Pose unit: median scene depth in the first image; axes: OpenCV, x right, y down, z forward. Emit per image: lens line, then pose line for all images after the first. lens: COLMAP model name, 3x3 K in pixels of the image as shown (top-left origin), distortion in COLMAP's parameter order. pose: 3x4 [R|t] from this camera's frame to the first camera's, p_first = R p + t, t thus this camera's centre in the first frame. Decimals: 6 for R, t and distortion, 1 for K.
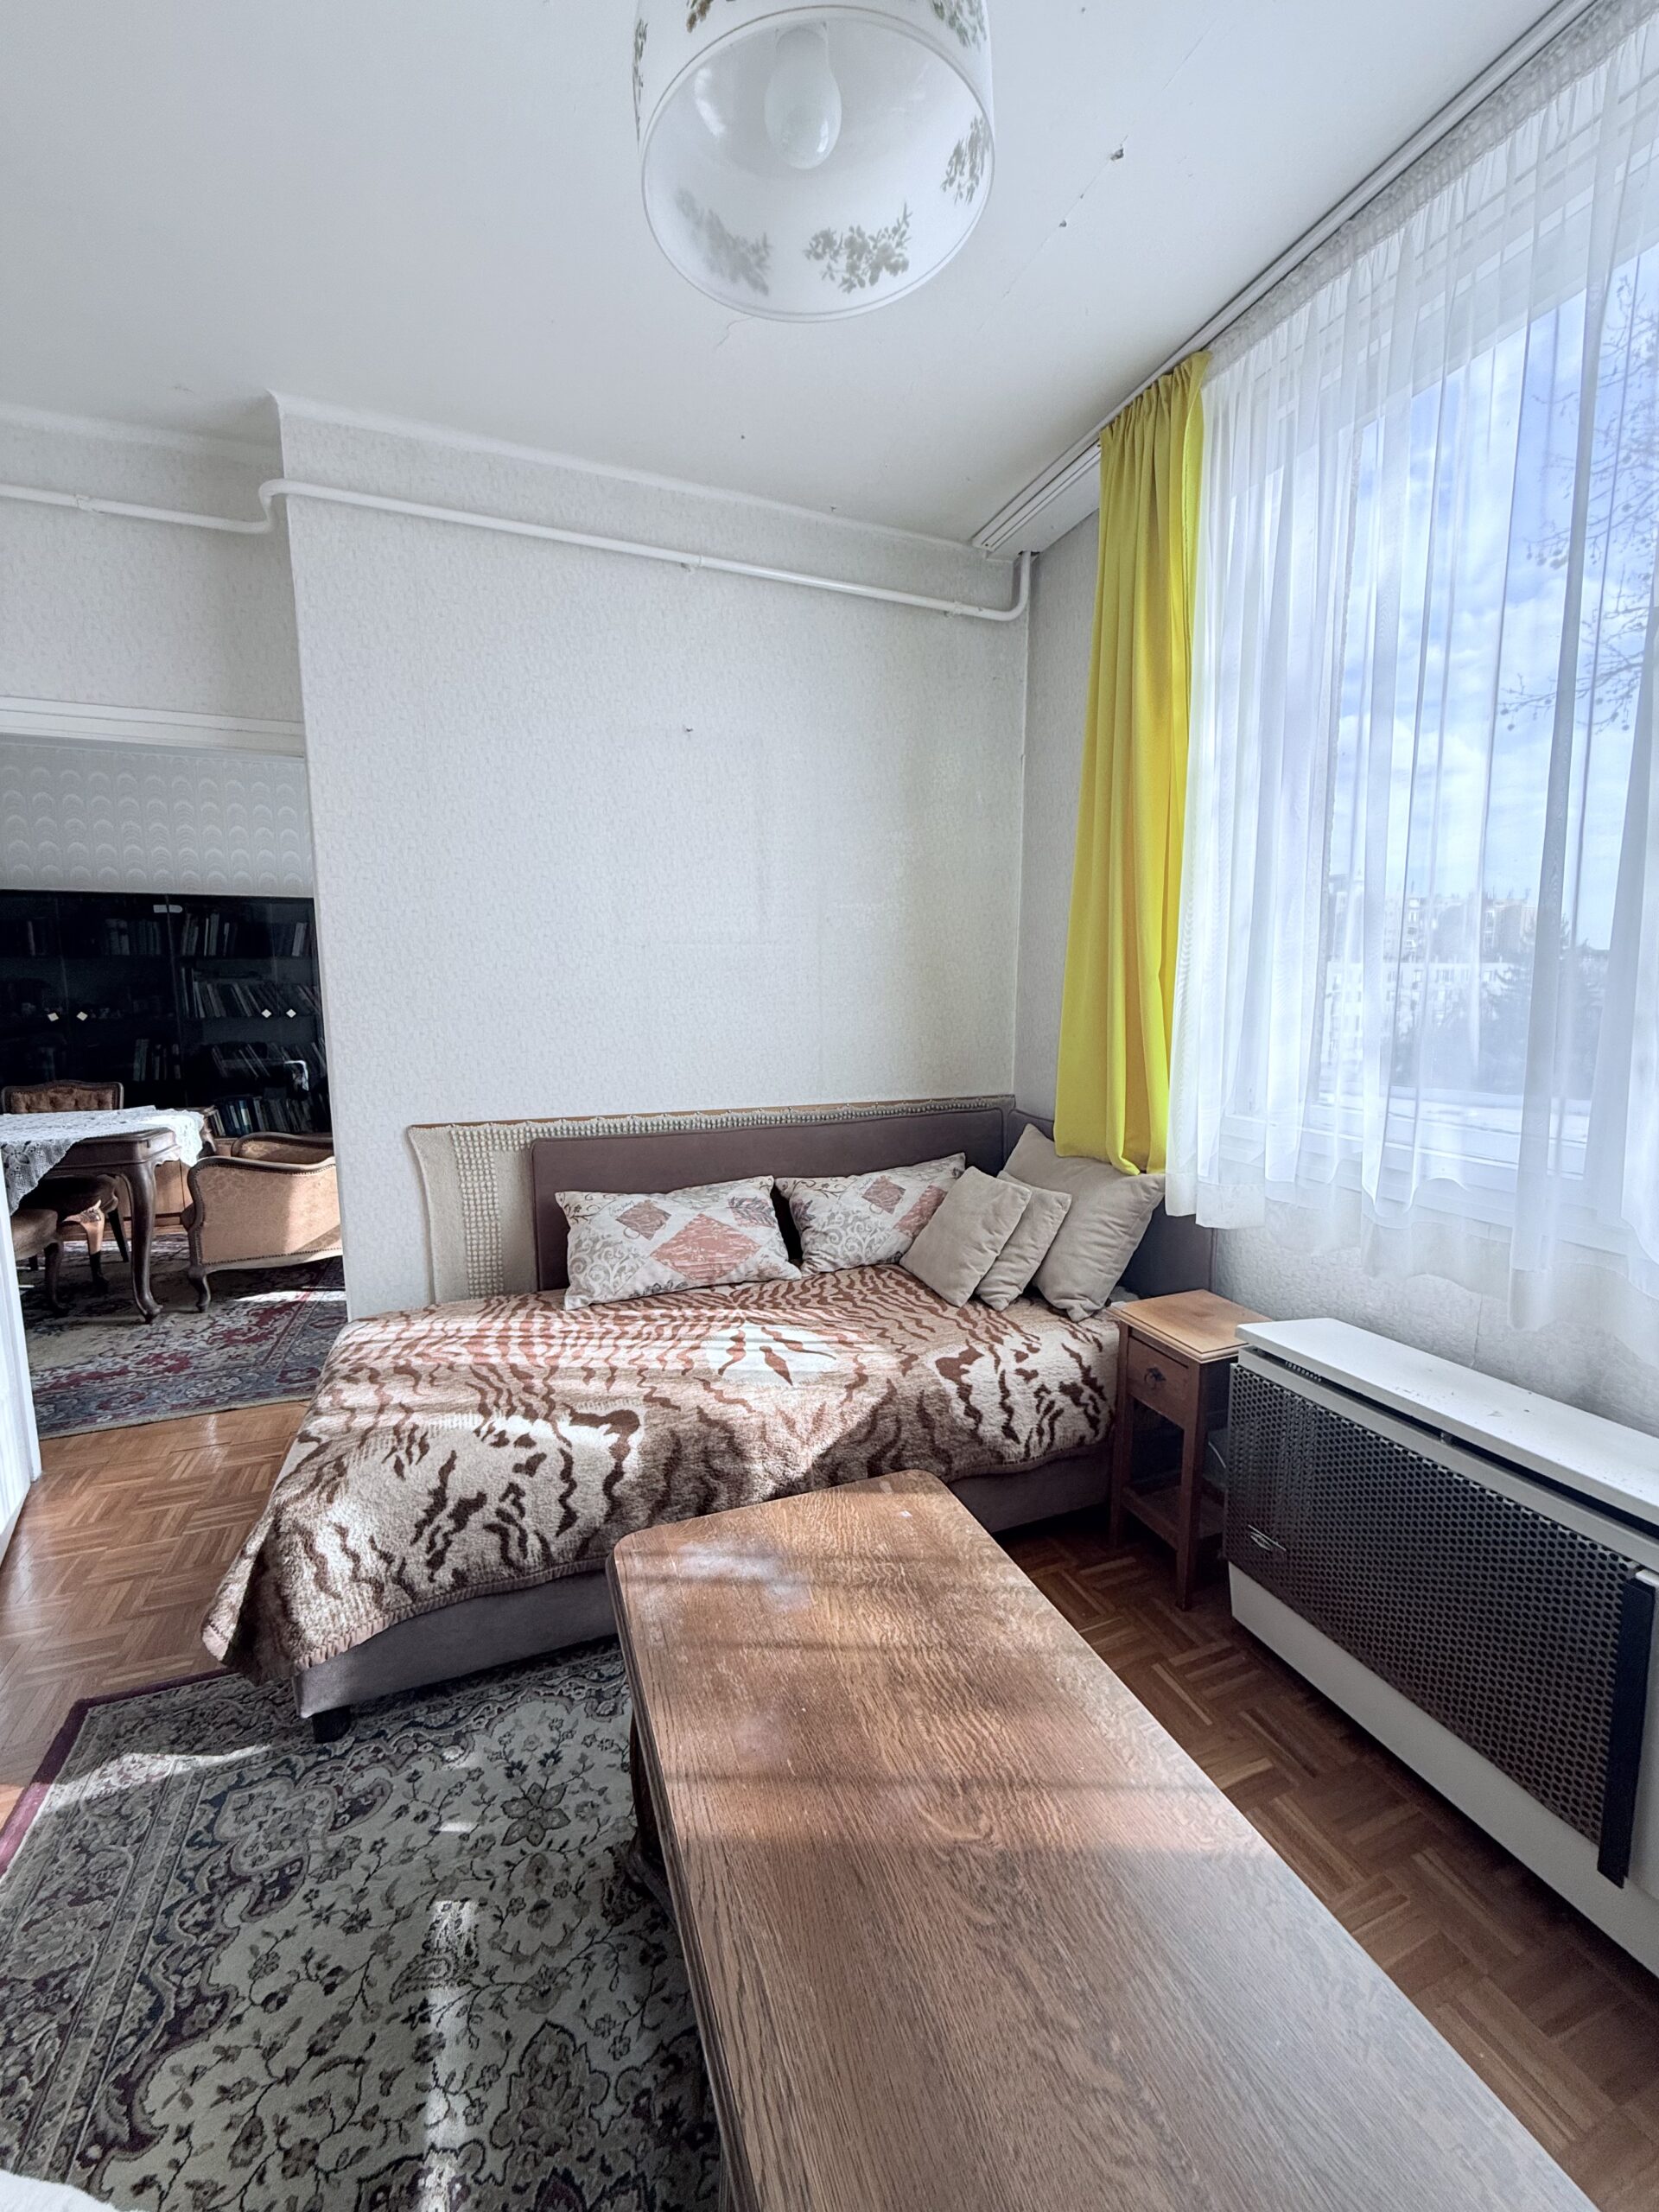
lens RADIAL K [[877.5, 0, 839.7], [0, 877.5, 1103.0], [0, 0, 1]] dist [0.007684, -0.000199]
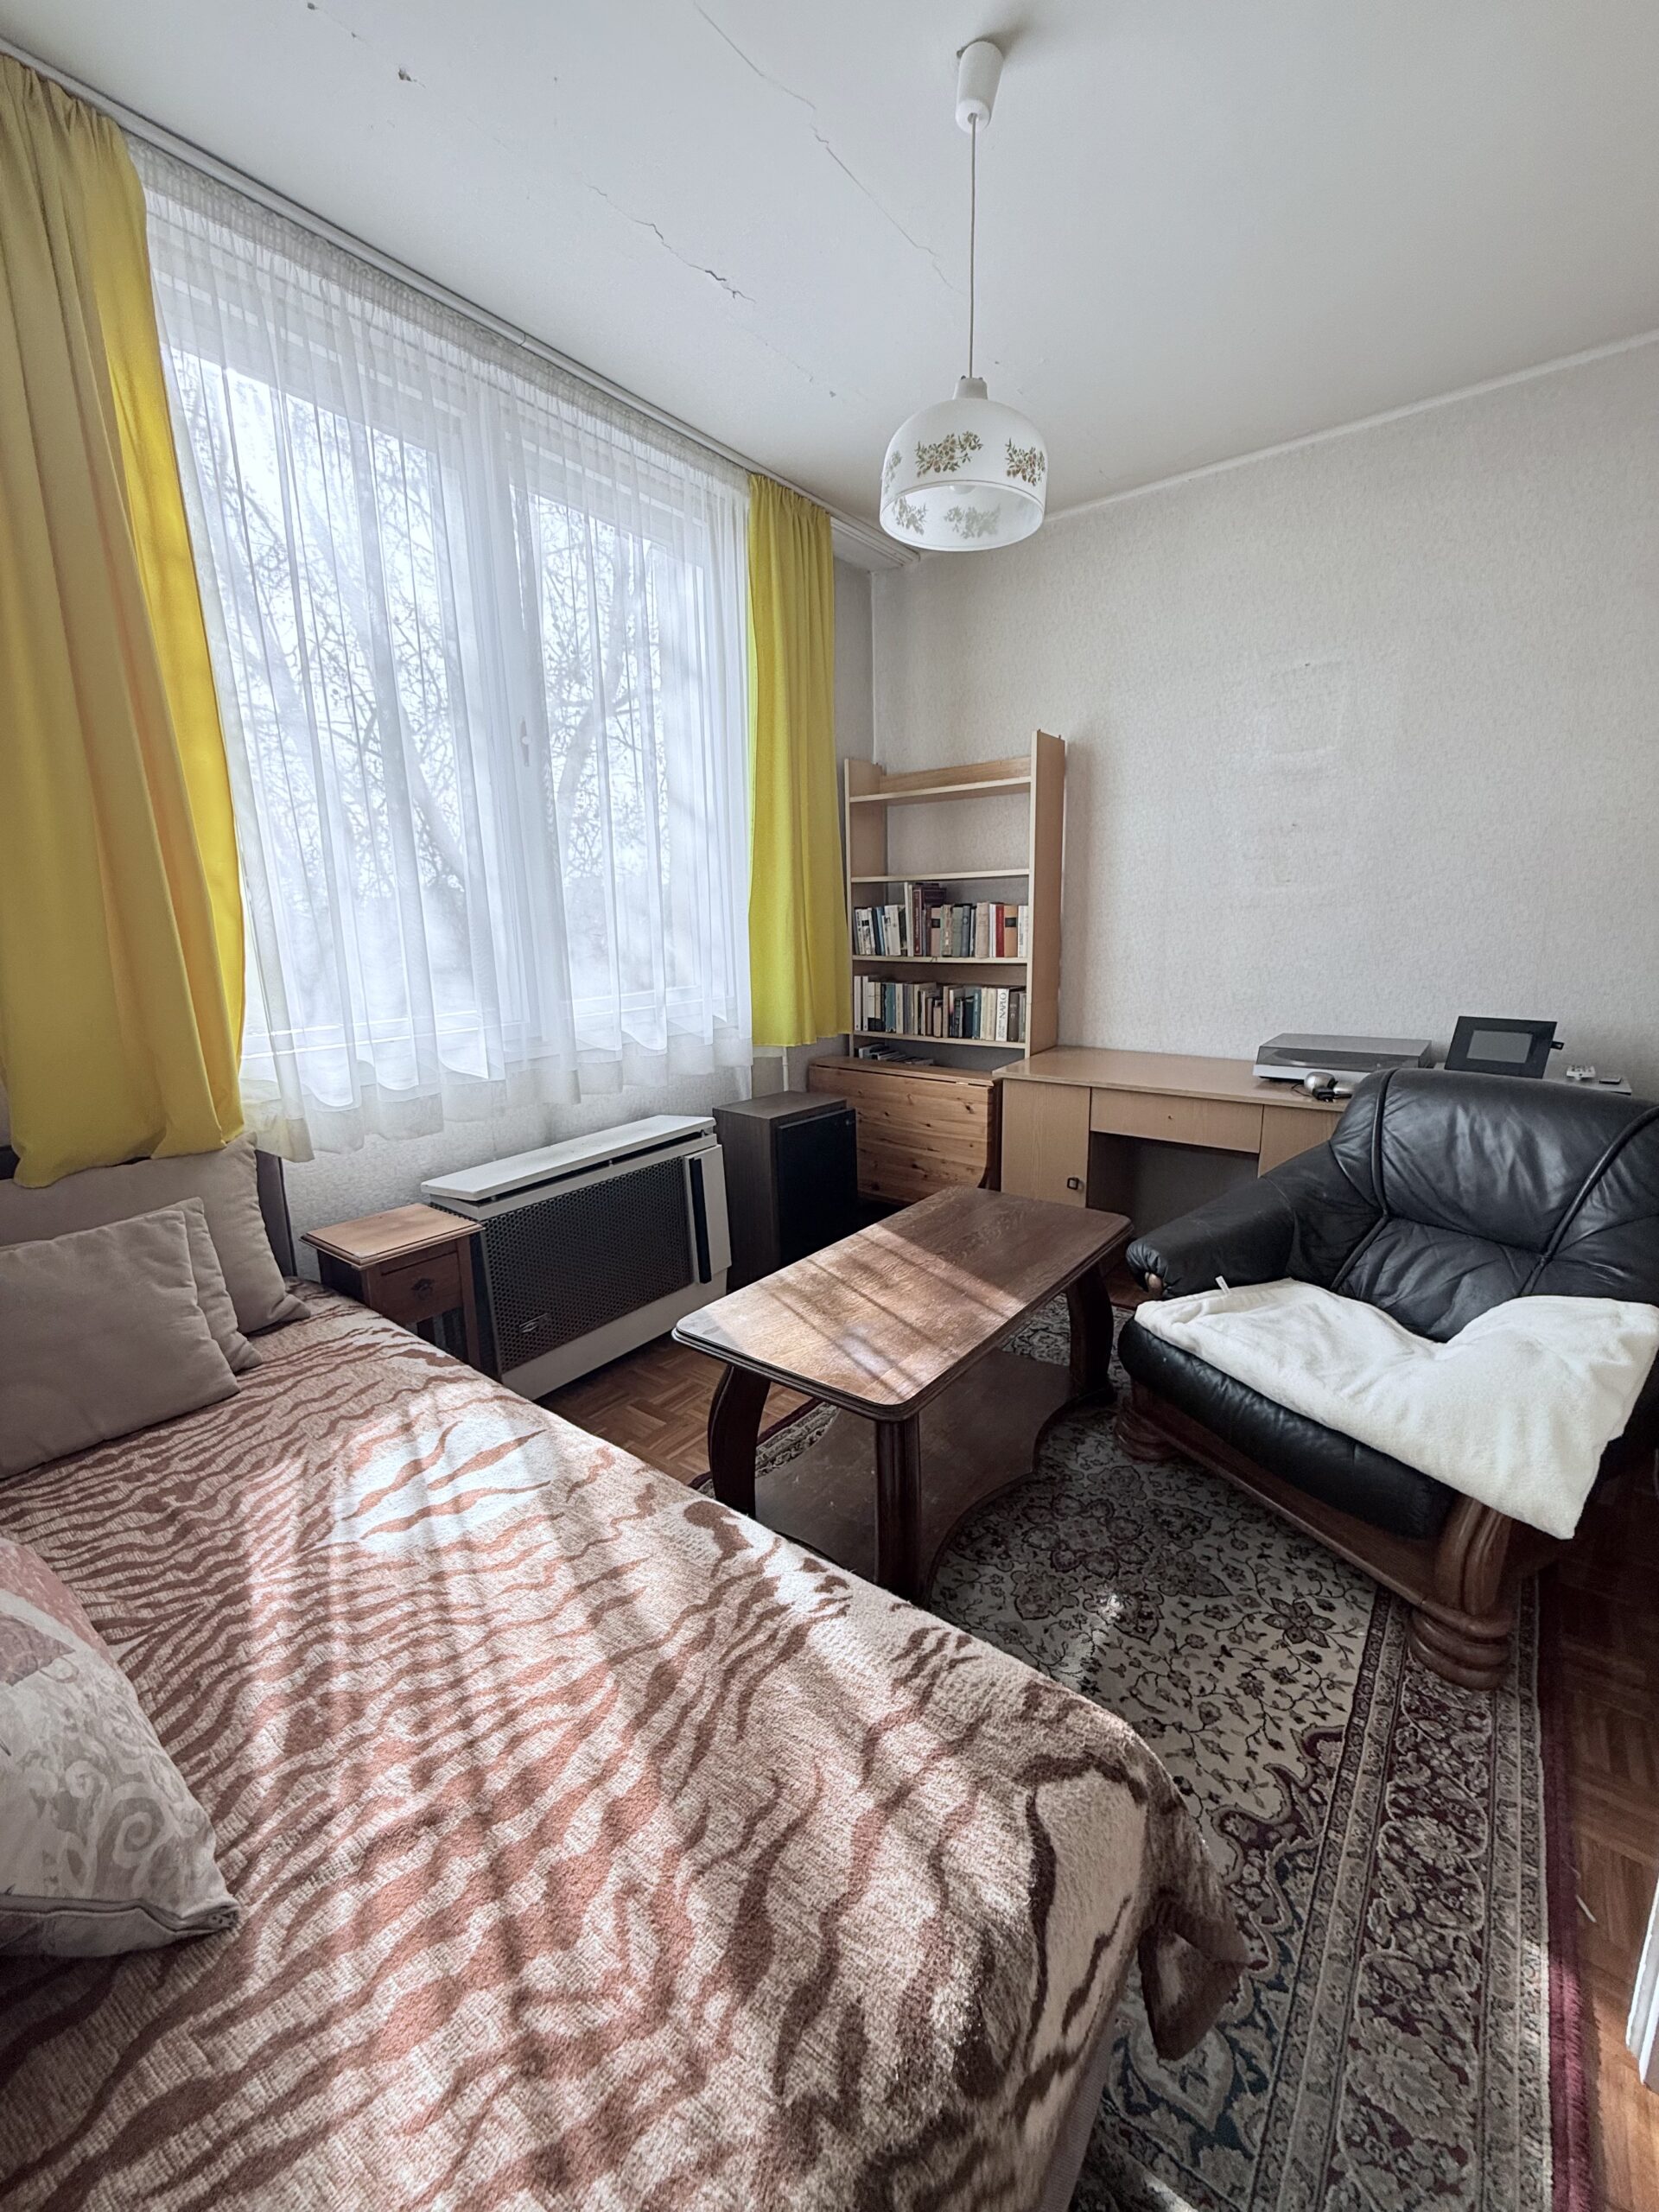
lens RADIAL K [[877.5, 0, 843.4], [0, 877.5, 1096.6], [0, 0, 1]] dist [0.007684, -0.000199]
pose [[-0.525695, -0.156693, 0.836117, -0.716028], [0.141302, 0.953150, 0.267466, -0.109252], [-0.838855, 0.258751, -0.478926, 0.988771]]
